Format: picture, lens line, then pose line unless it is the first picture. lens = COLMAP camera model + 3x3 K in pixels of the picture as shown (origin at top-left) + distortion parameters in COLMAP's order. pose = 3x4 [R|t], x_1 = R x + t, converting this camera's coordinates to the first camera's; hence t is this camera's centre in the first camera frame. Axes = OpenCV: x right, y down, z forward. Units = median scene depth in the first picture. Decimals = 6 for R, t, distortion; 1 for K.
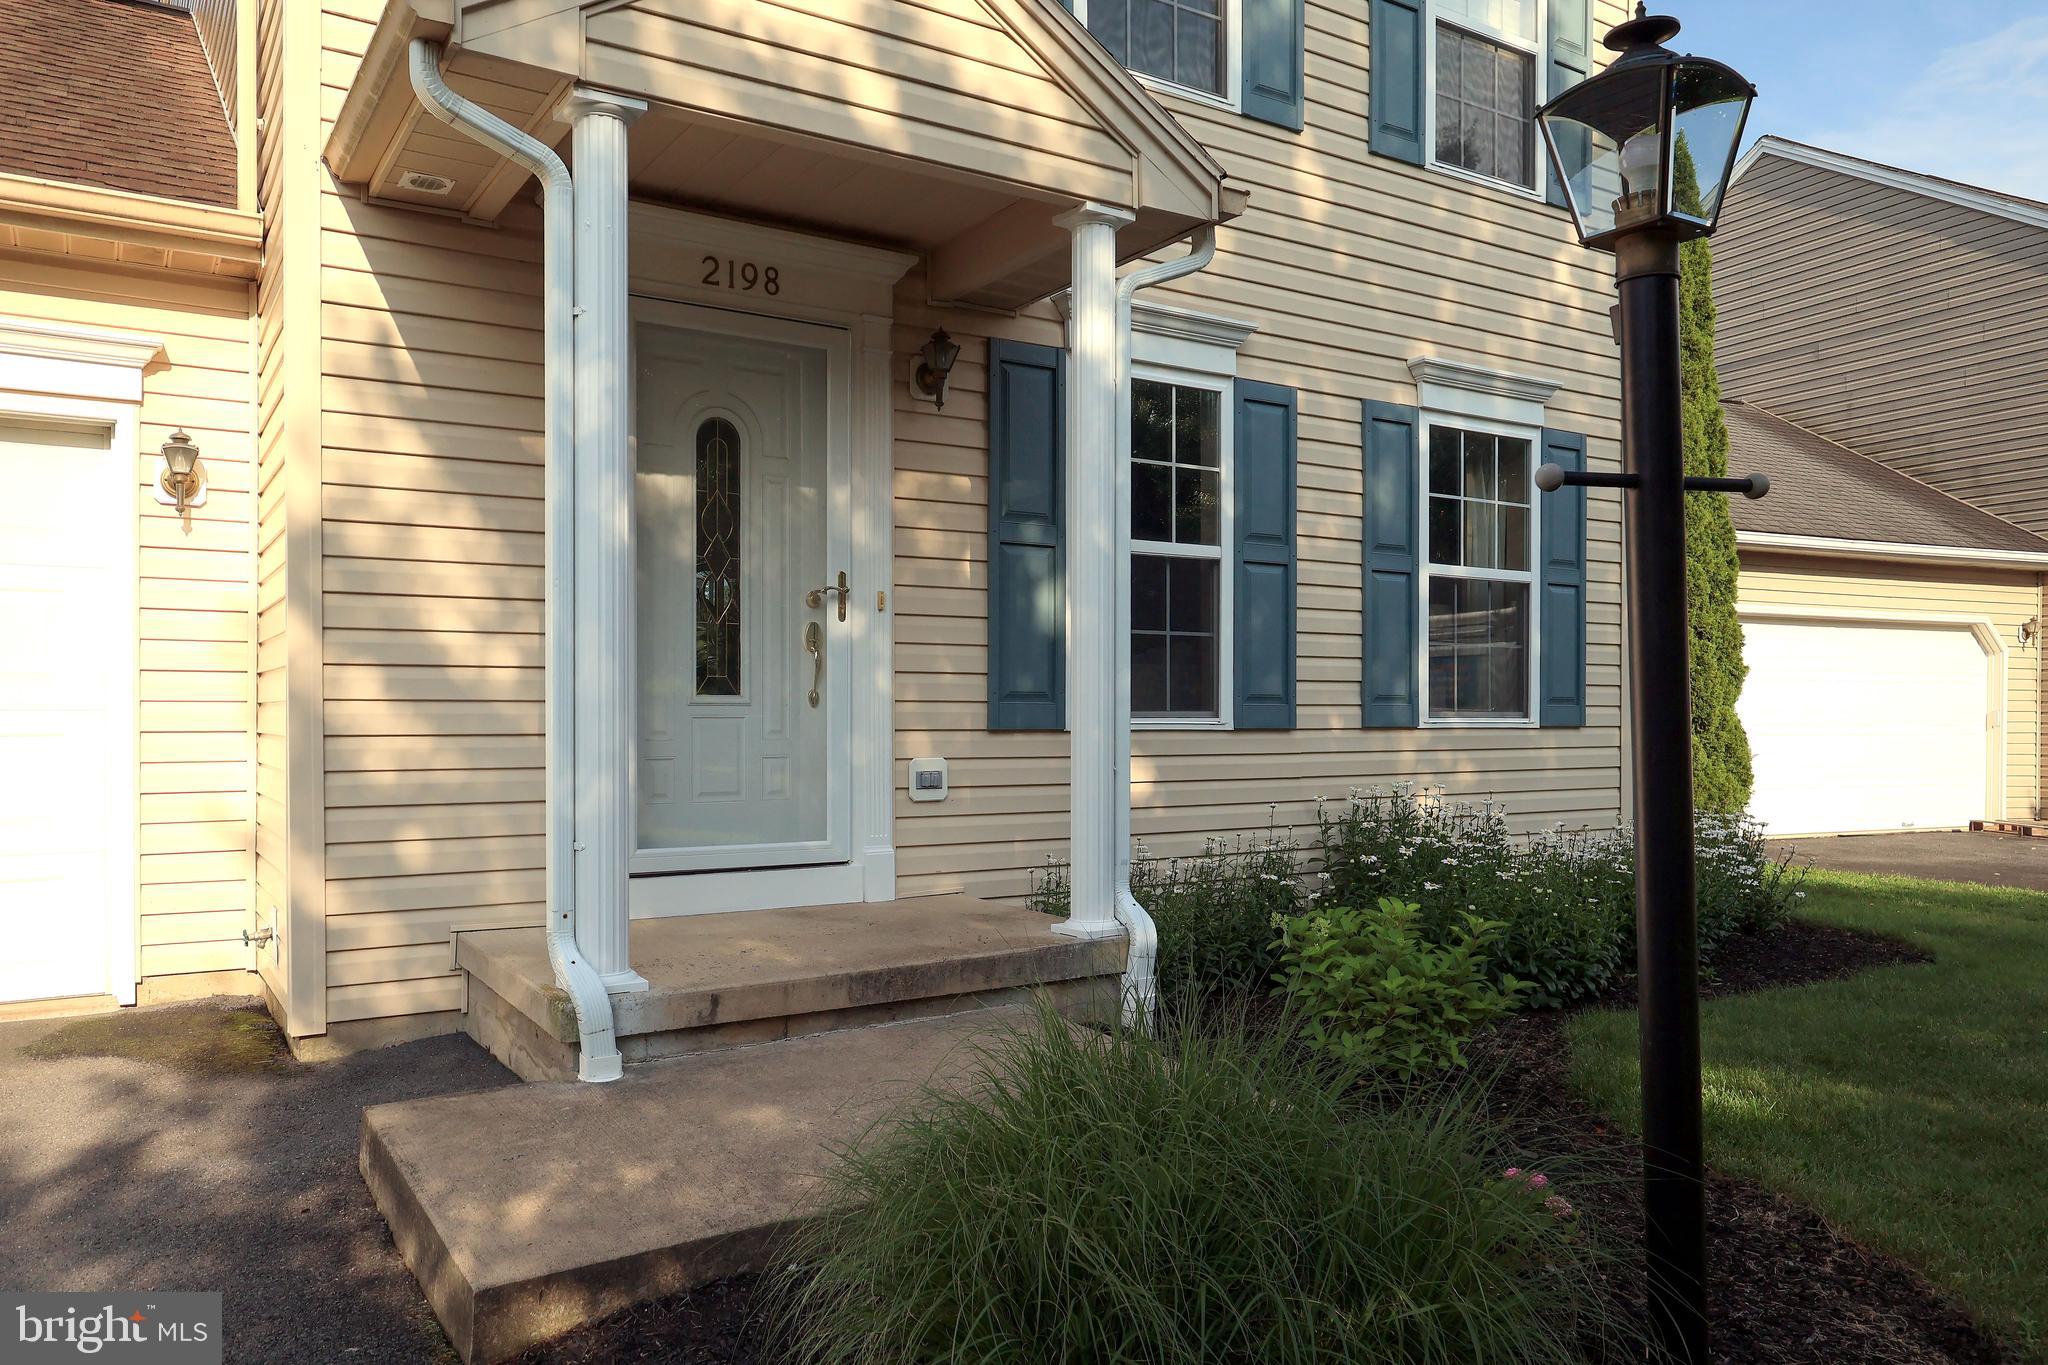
lens RADIAL K [[1466.3, 0, 1024.2], [0, 1466.3, 720.3], [0, 0, 1]] dist [0.002942, 0.000721]
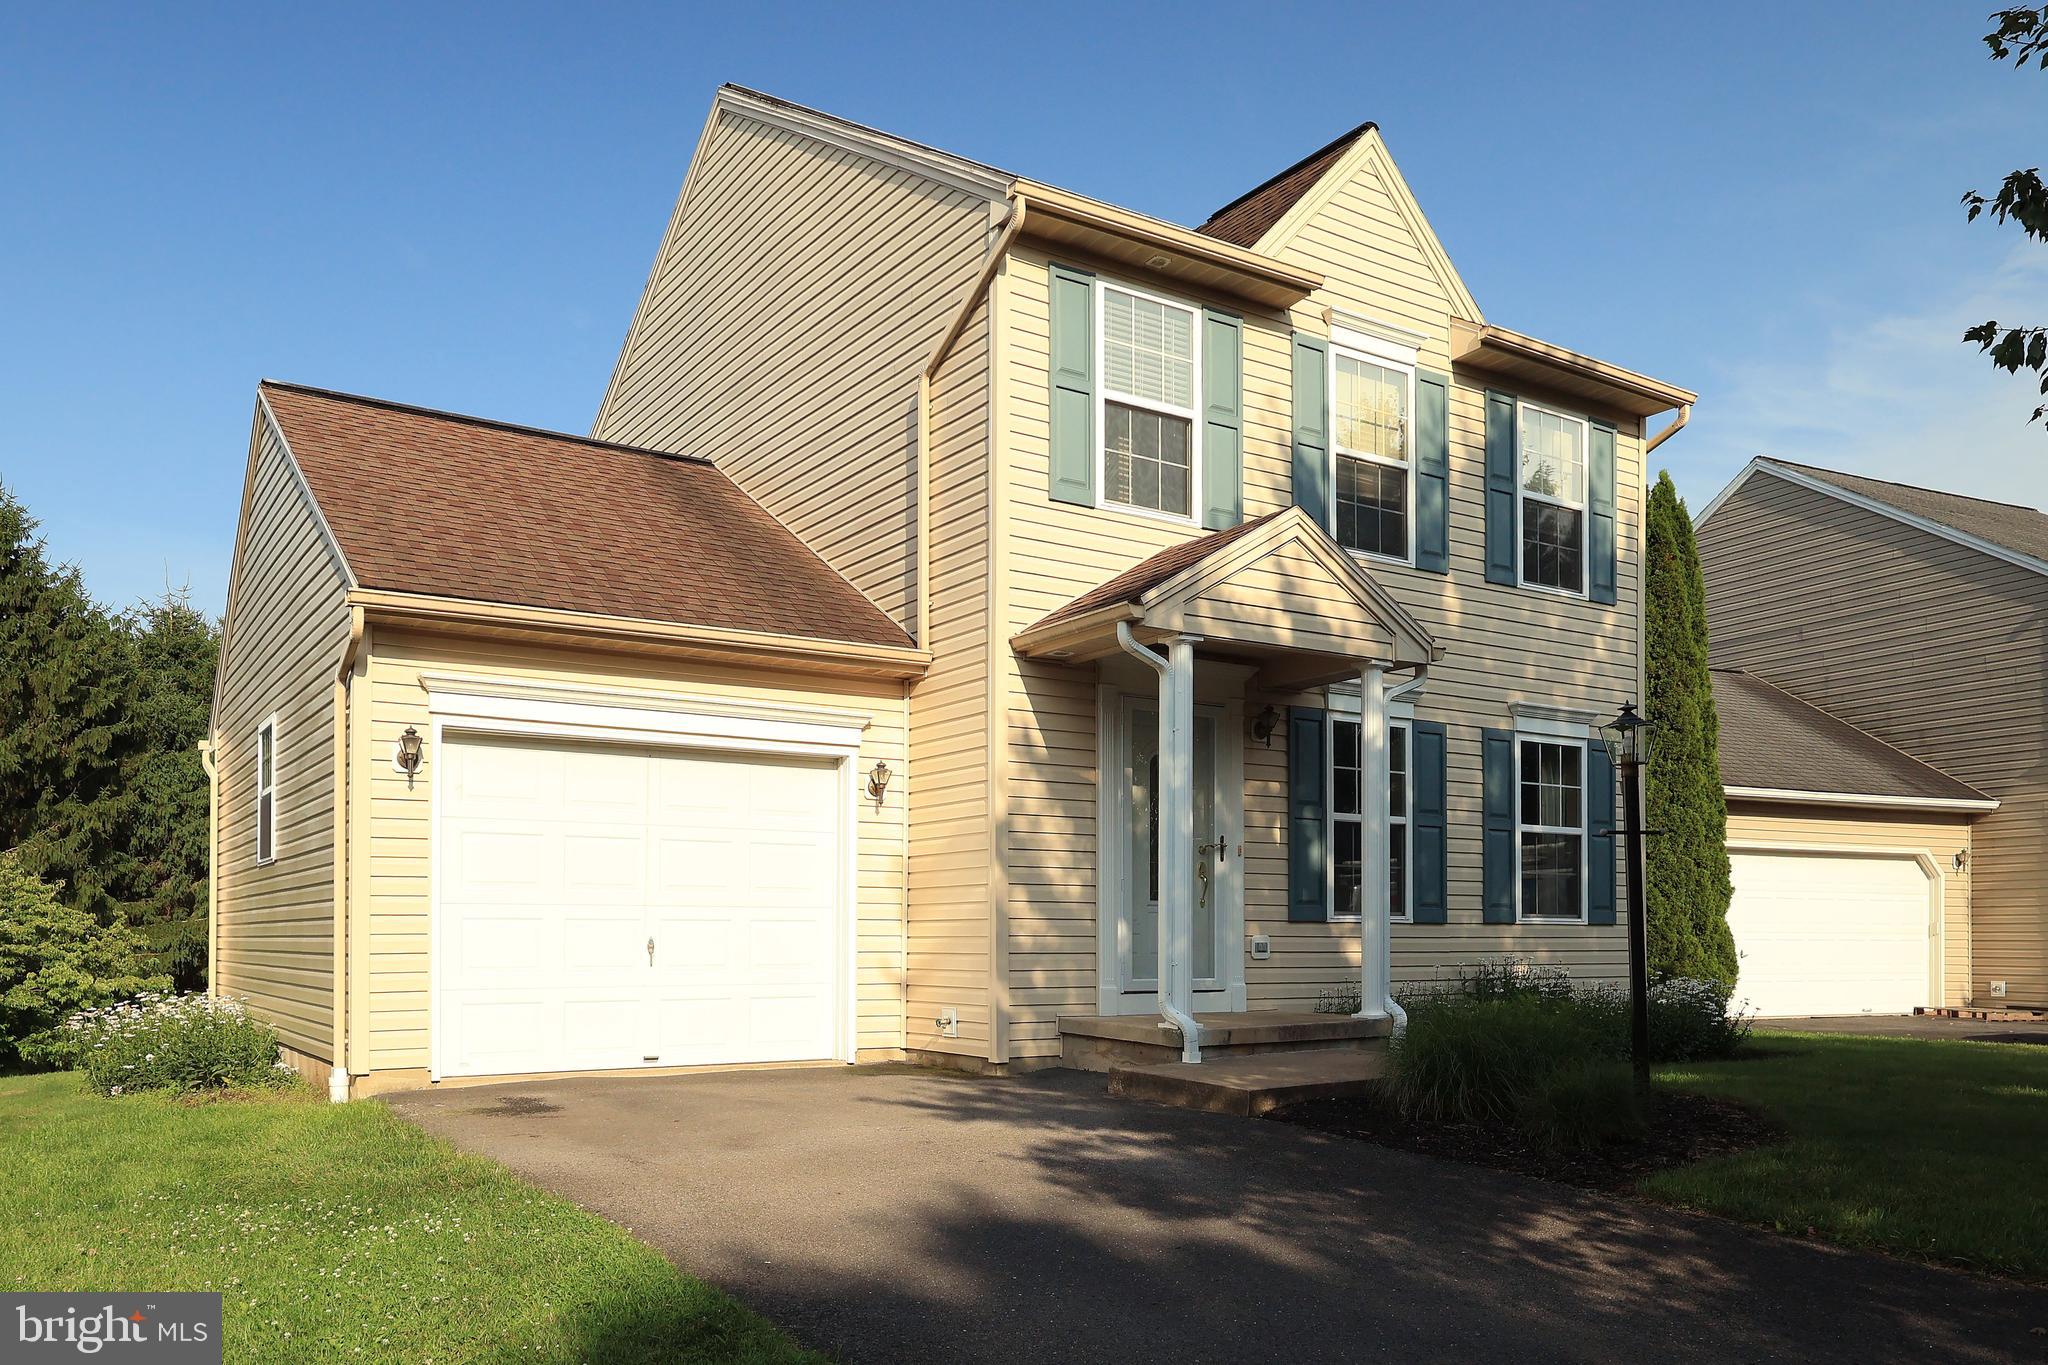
lens RADIAL K [[1599.5, 0, 1026.4], [0, 1599.5, 904.7], [0, 0, 1]] dist [-0.001963, -0.001933]
pose [[0.999943, 0.002029, 0.010473, -0.316667], [-0.001766, 0.999685, -0.025050, 0.031388], [-0.010521, 0.025031, 0.999631, -0.837027]]
